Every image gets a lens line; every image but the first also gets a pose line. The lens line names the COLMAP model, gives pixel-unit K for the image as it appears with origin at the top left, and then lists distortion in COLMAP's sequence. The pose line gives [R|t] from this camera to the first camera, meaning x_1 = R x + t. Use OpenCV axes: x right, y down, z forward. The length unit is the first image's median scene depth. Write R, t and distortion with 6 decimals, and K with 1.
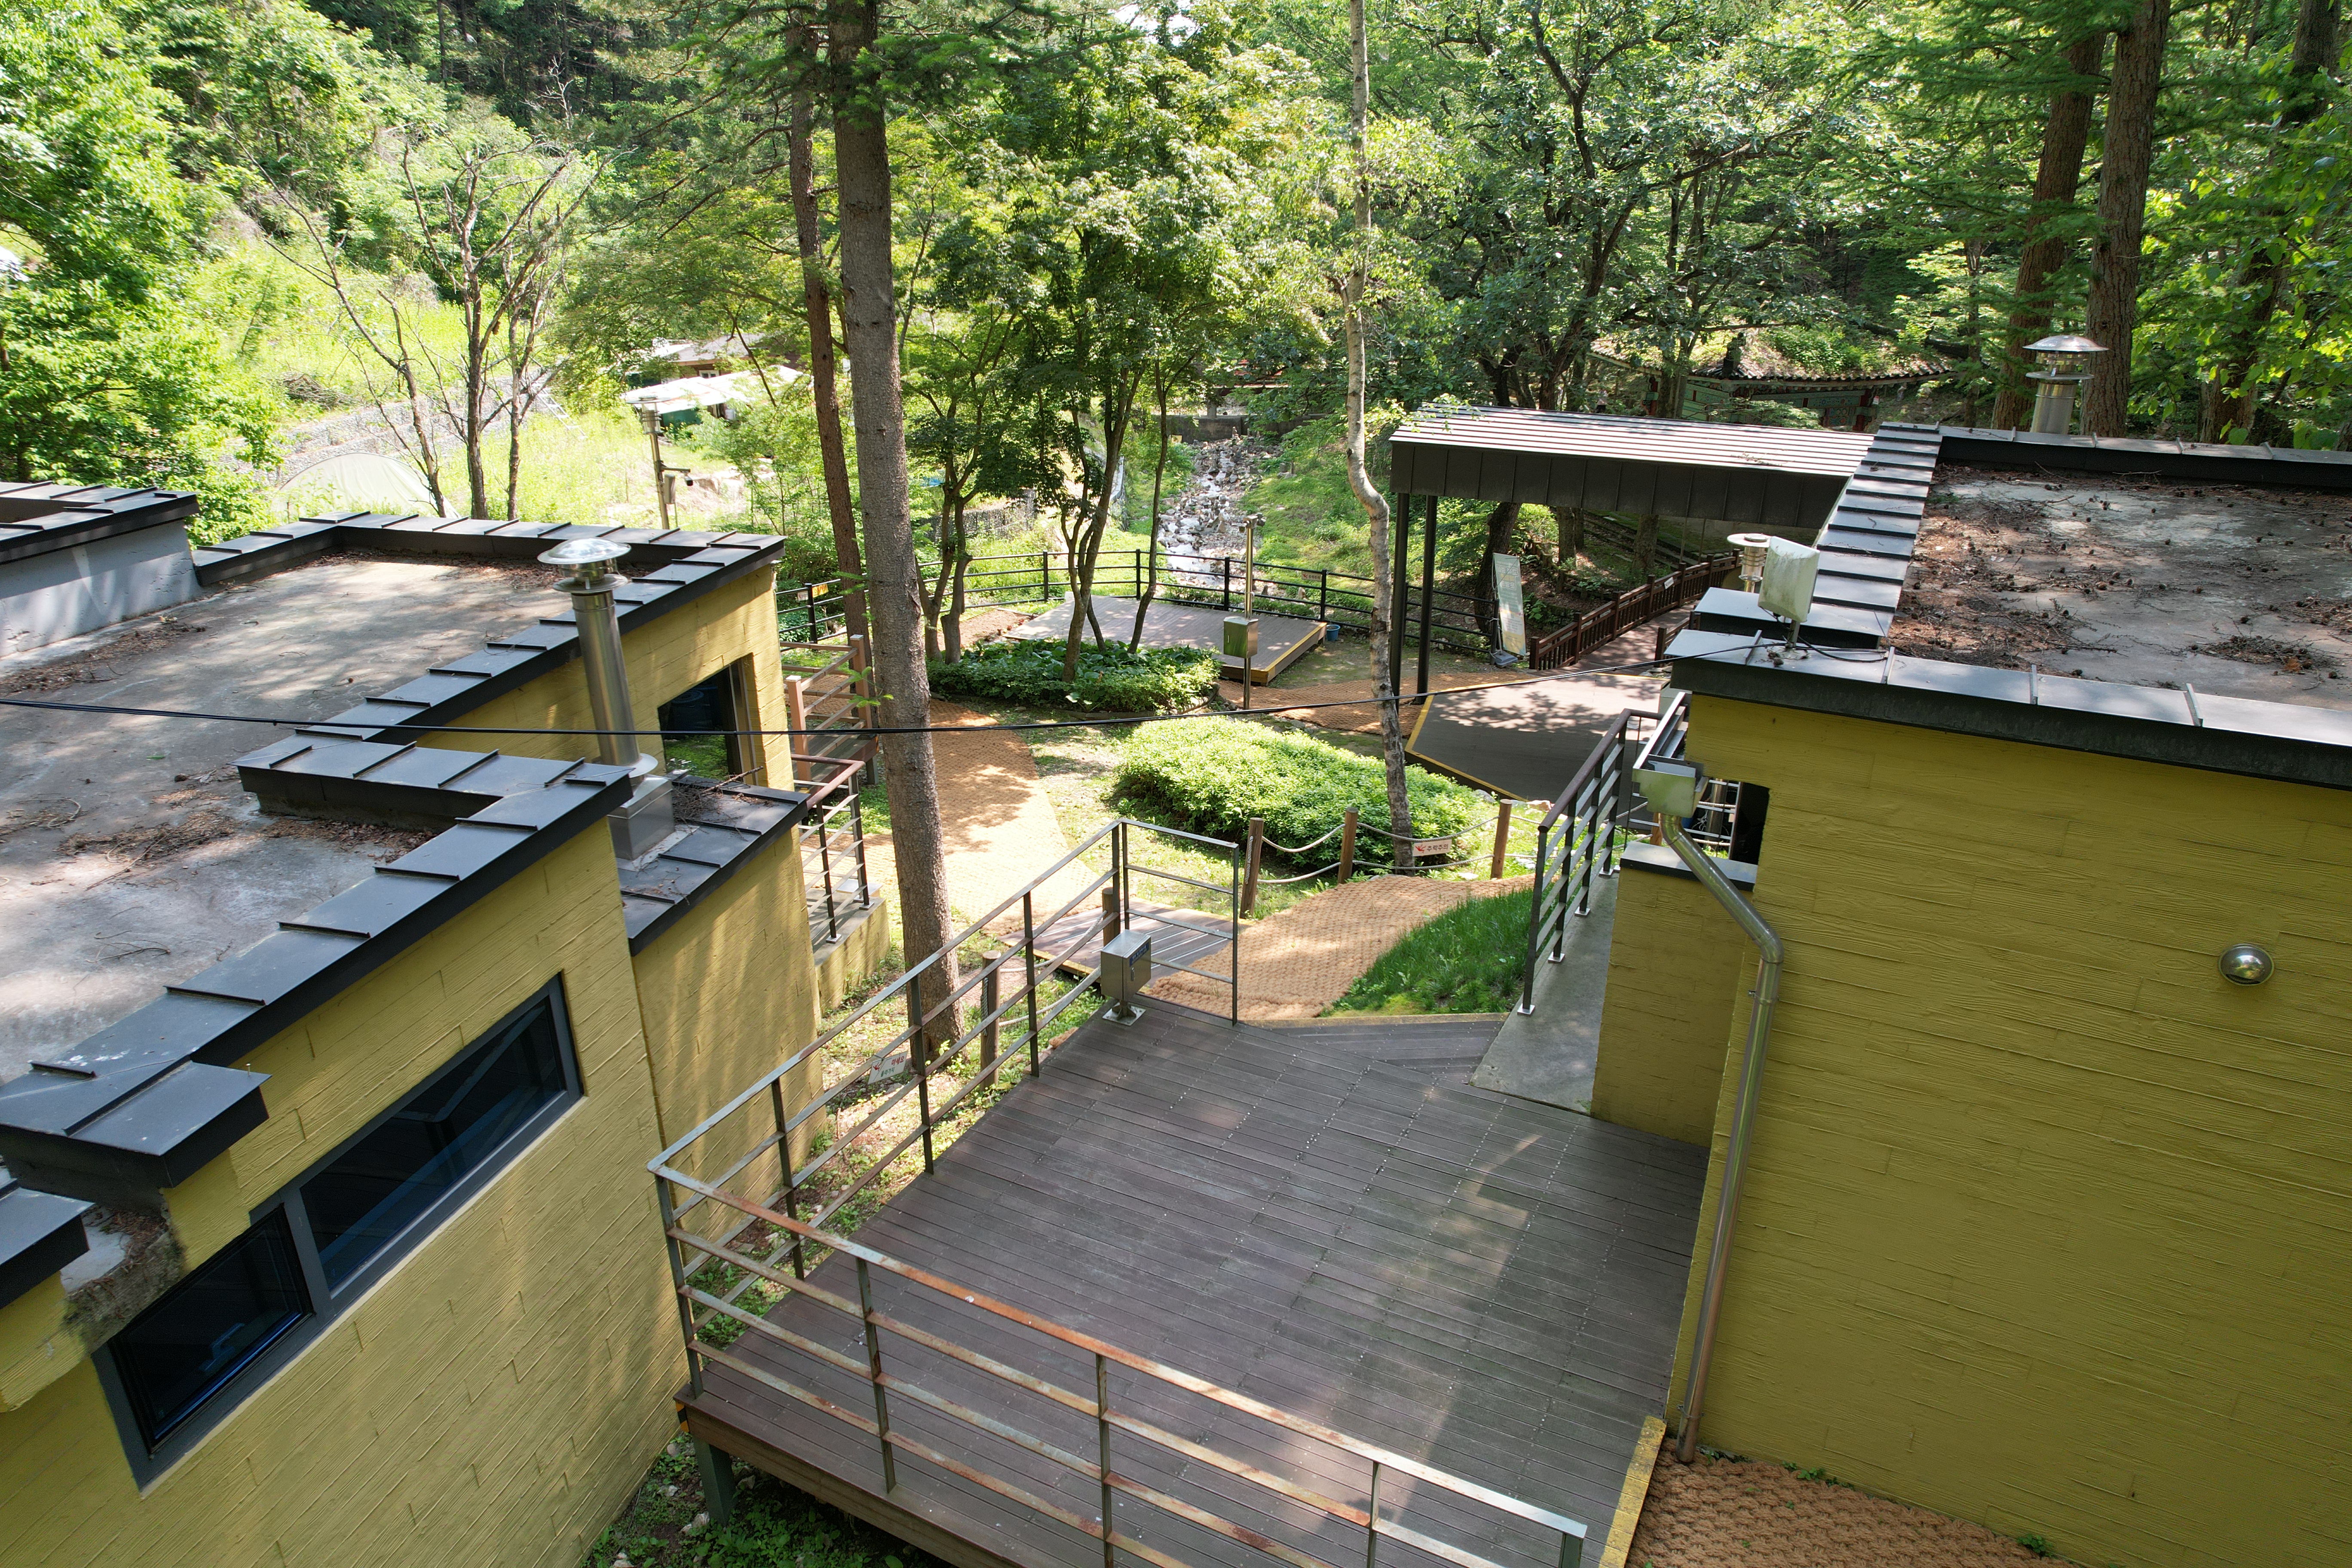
lens RADIAL K [[1496.2, 0, 1172.6], [0, 1496.2, 776.7], [0, 0, 1]] dist [-0.058517, 0.057651]
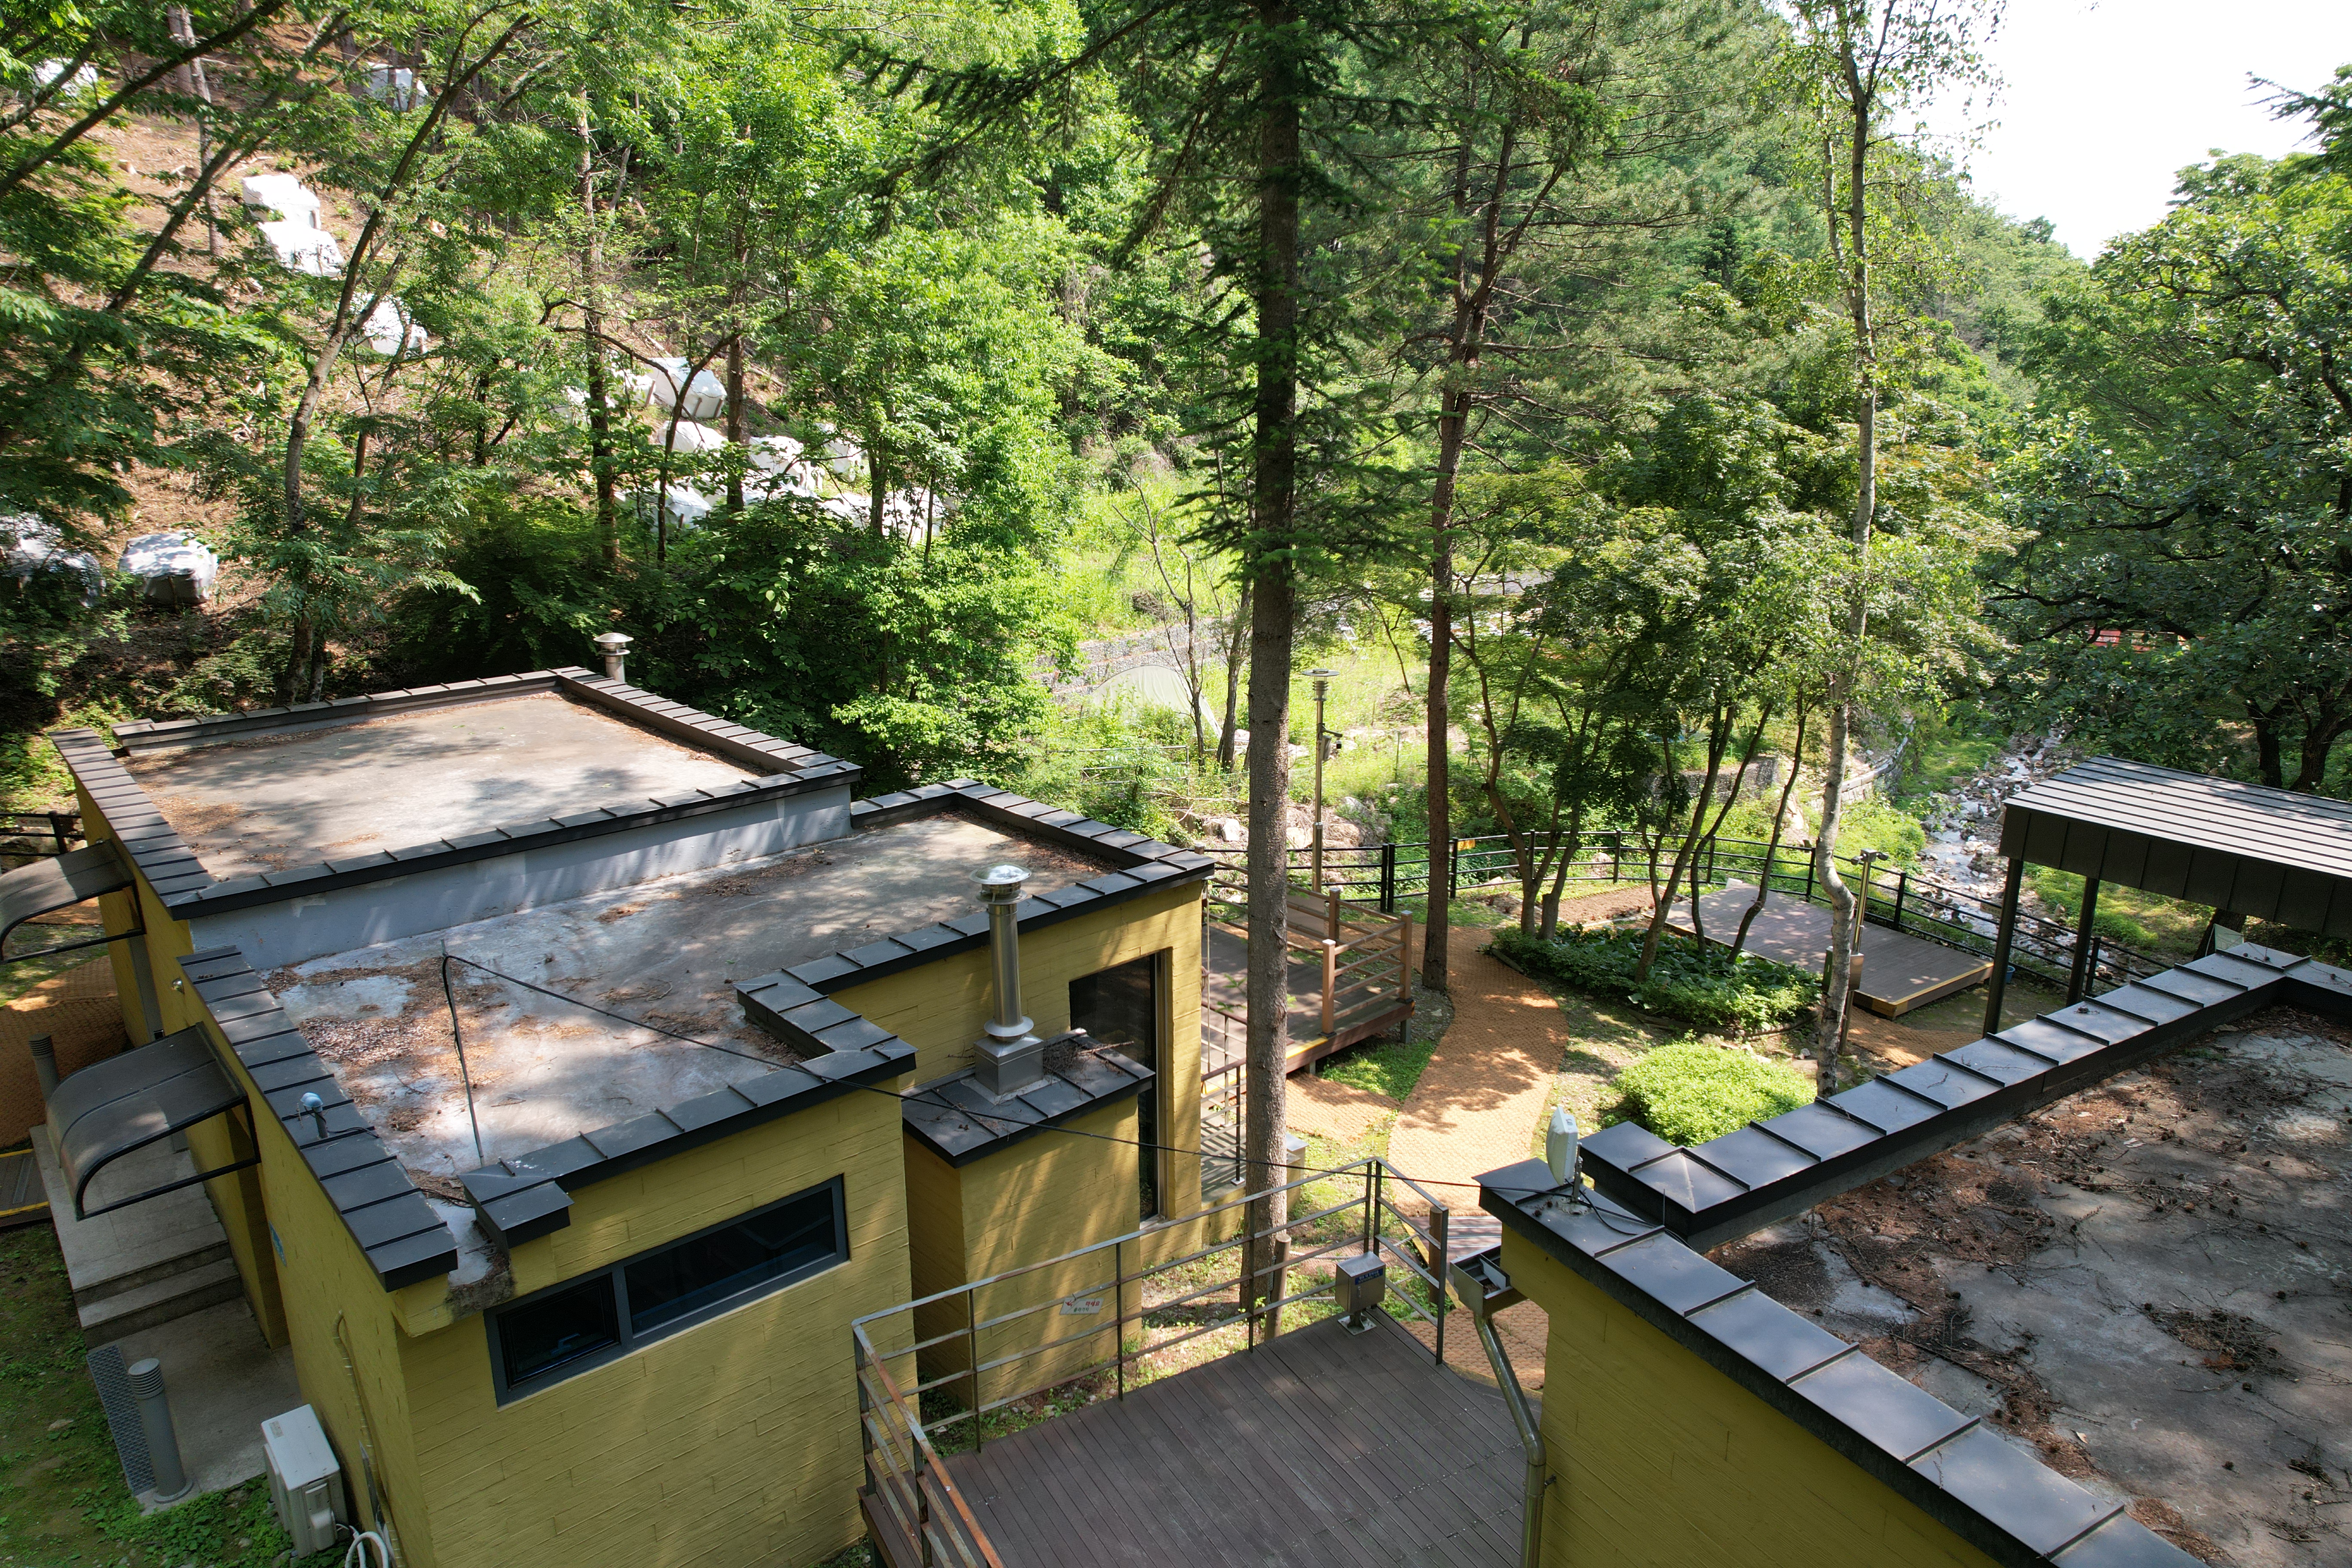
lens RADIAL K [[1495.0, 0, 1184.3], [0, 1495.0, 779.7], [0, 0, 1]] dist [-0.082945, 0.074900]
pose [[0.846239, 0.138939, -0.514370, 0.354595], [-0.202881, 0.976701, -0.069957, -0.133093], [0.492666, 0.163557, 0.854710, -0.101896]]
